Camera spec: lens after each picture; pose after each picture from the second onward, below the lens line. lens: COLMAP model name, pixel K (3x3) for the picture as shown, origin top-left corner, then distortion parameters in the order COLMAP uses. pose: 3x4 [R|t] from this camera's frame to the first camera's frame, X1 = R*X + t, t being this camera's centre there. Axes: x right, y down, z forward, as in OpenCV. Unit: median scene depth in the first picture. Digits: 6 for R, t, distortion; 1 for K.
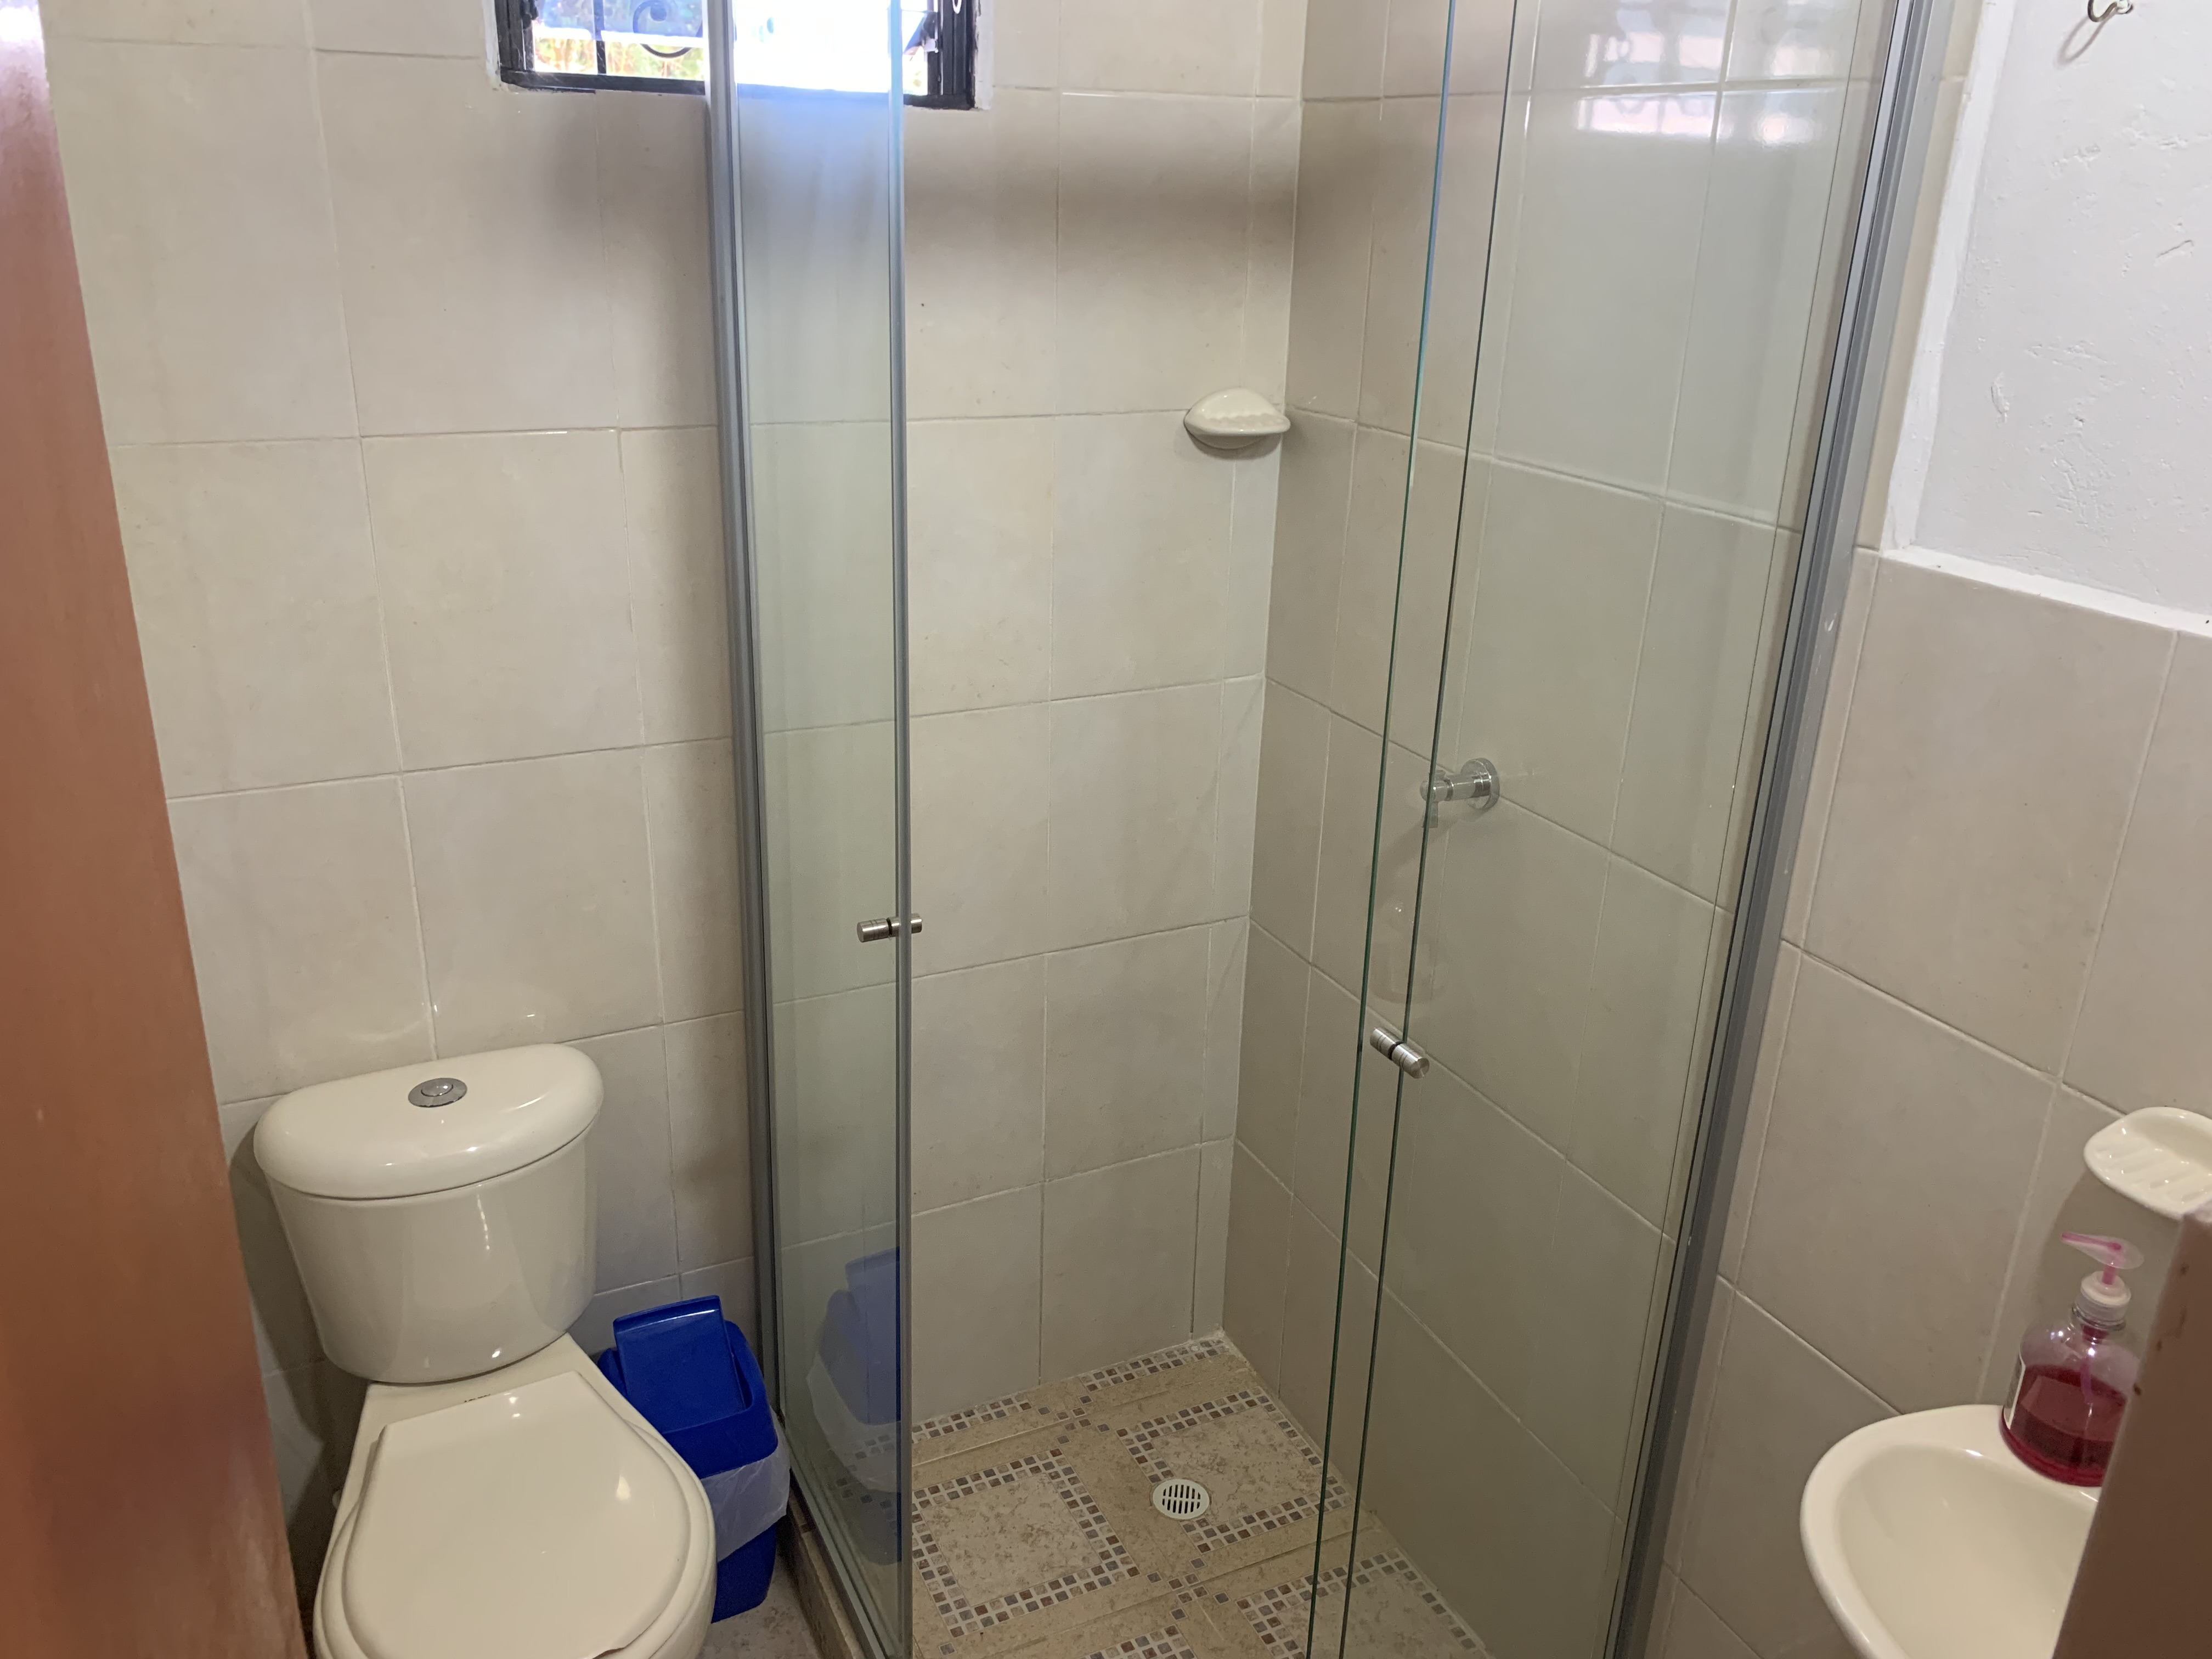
lens RADIAL K [[1698.3, 0, 1109.5], [0, 1698.3, 829.4], [0, 0, 1]] dist [0.033883, -0.055924]
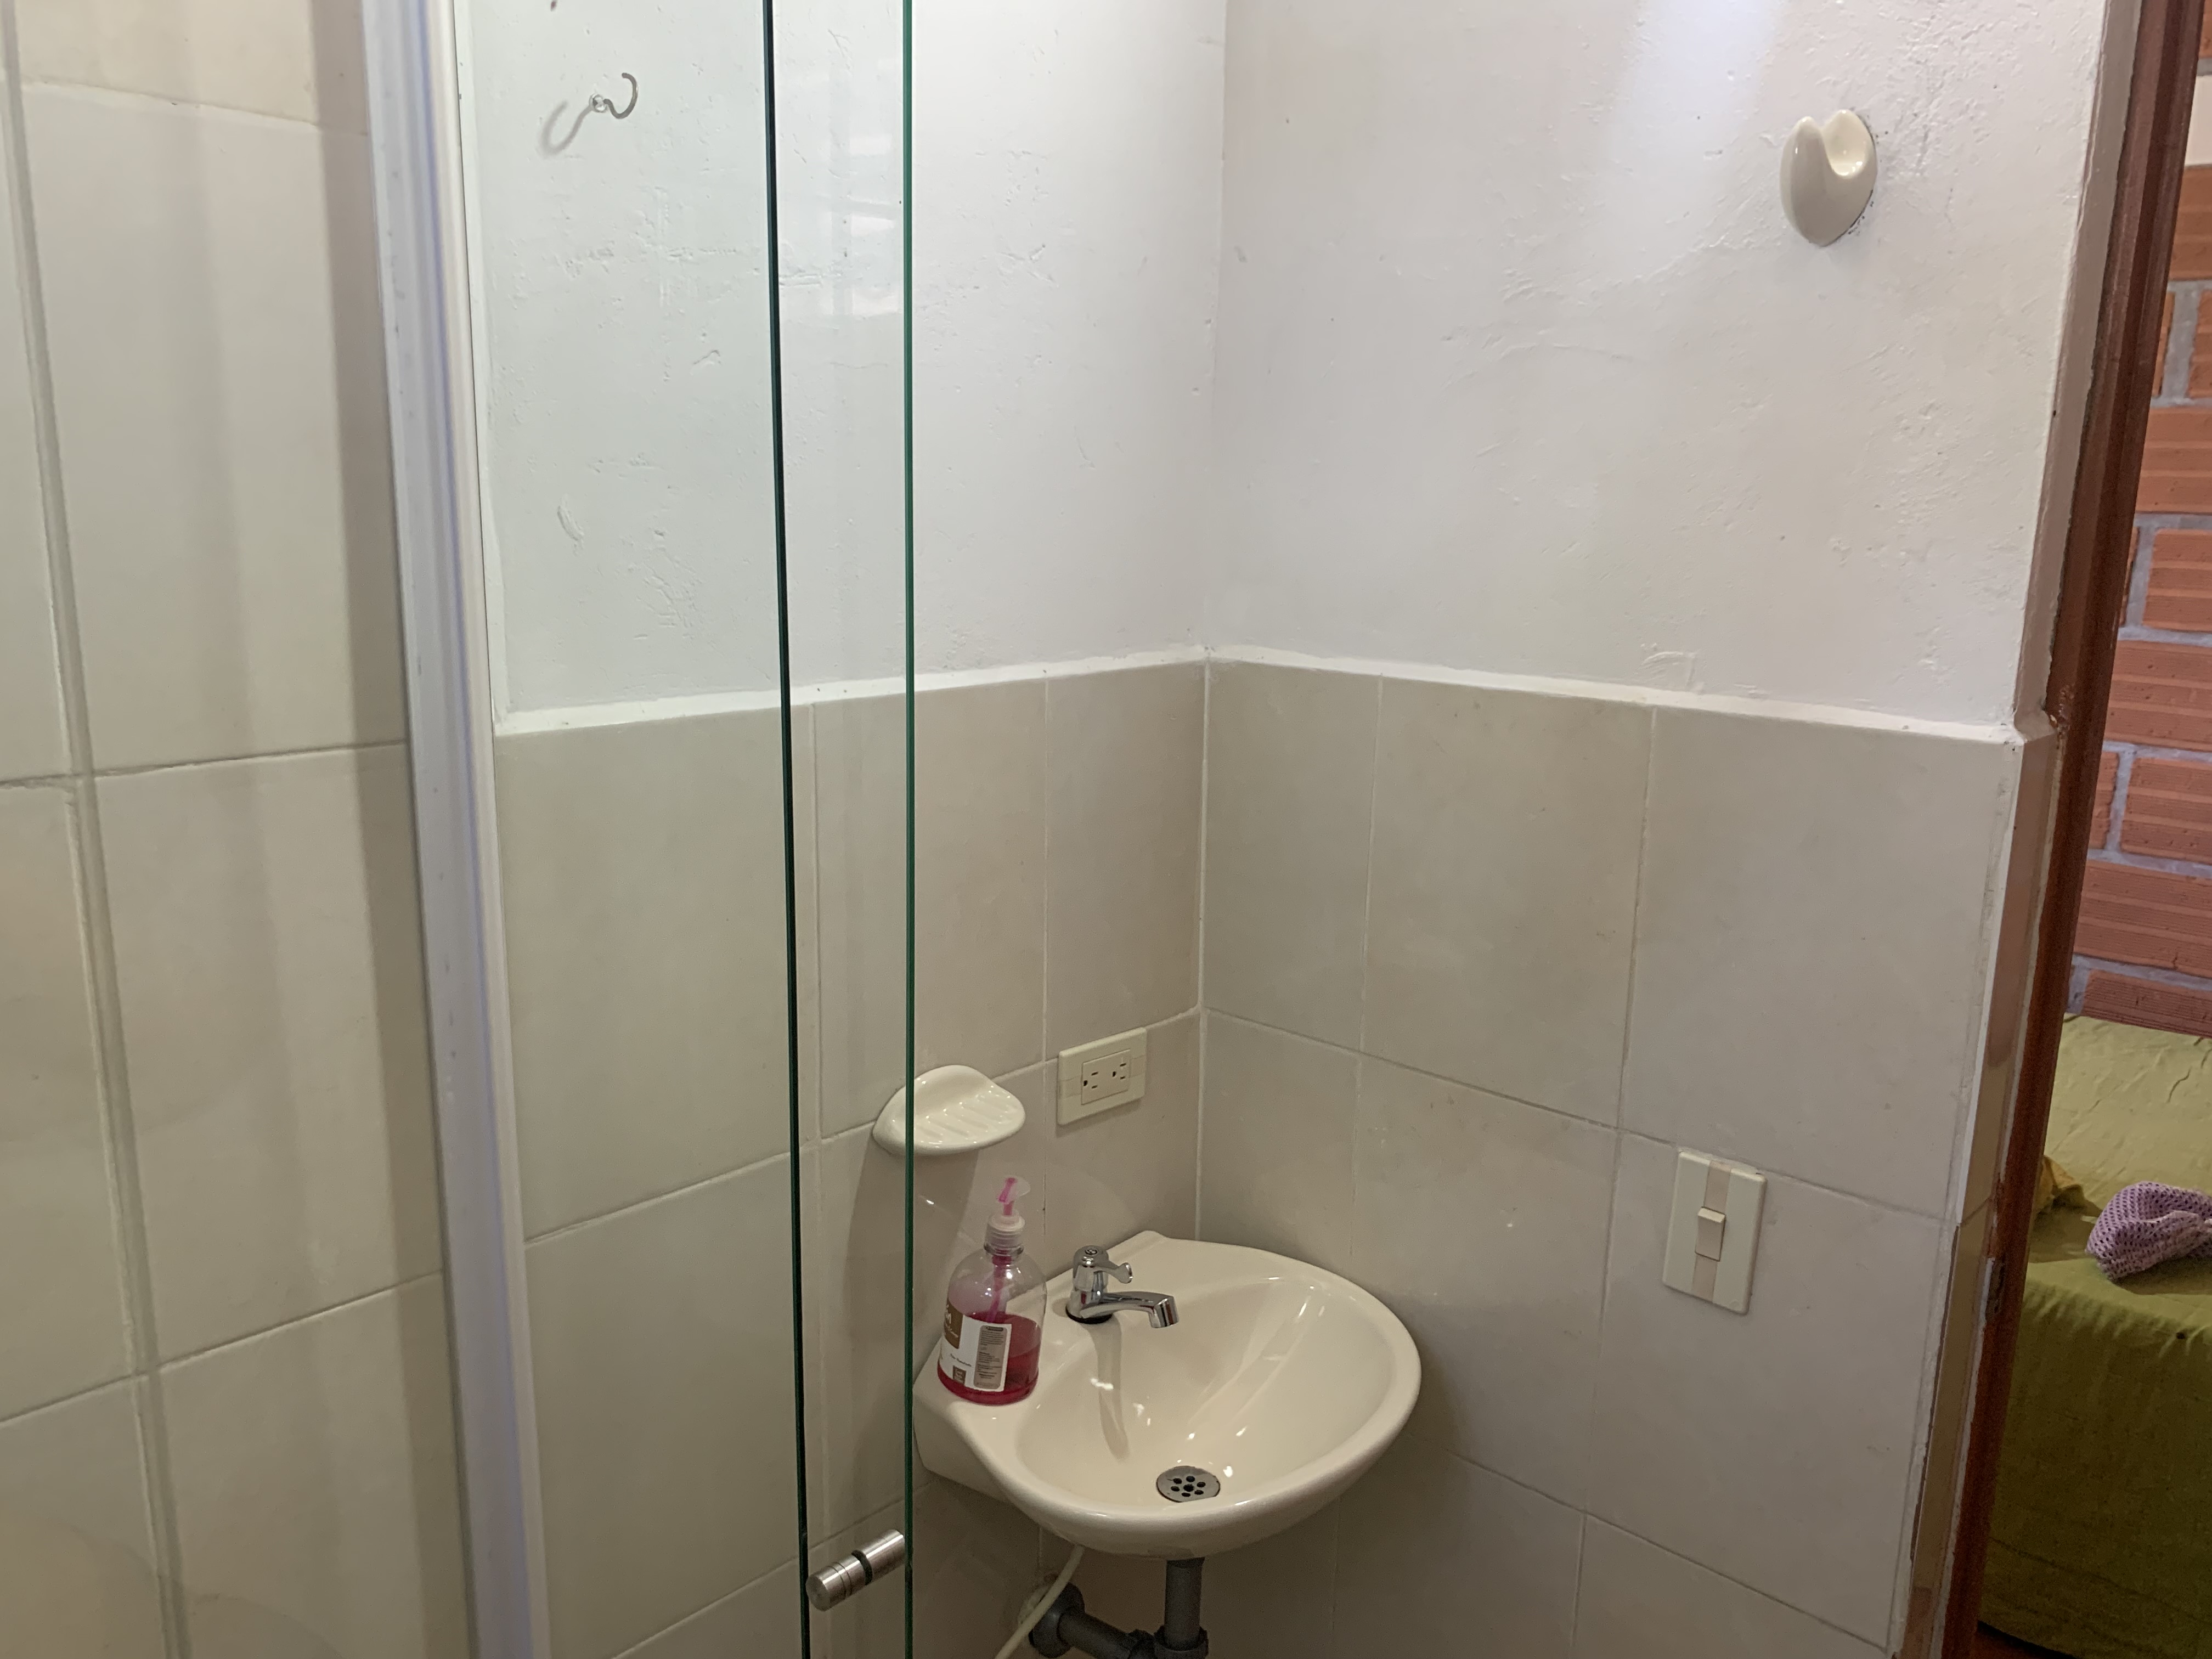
lens RADIAL K [[1698.3, 0, 1109.6], [0, 1698.3, 833.9], [0, 0, 1]] dist [0.033883, -0.055924]
pose [[-0.383373, -0.232398, 0.893877, -0.416467], [0.304659, 0.881835, 0.359931, -0.348919], [-0.871899, 0.410315, -0.267269, 1.073247]]
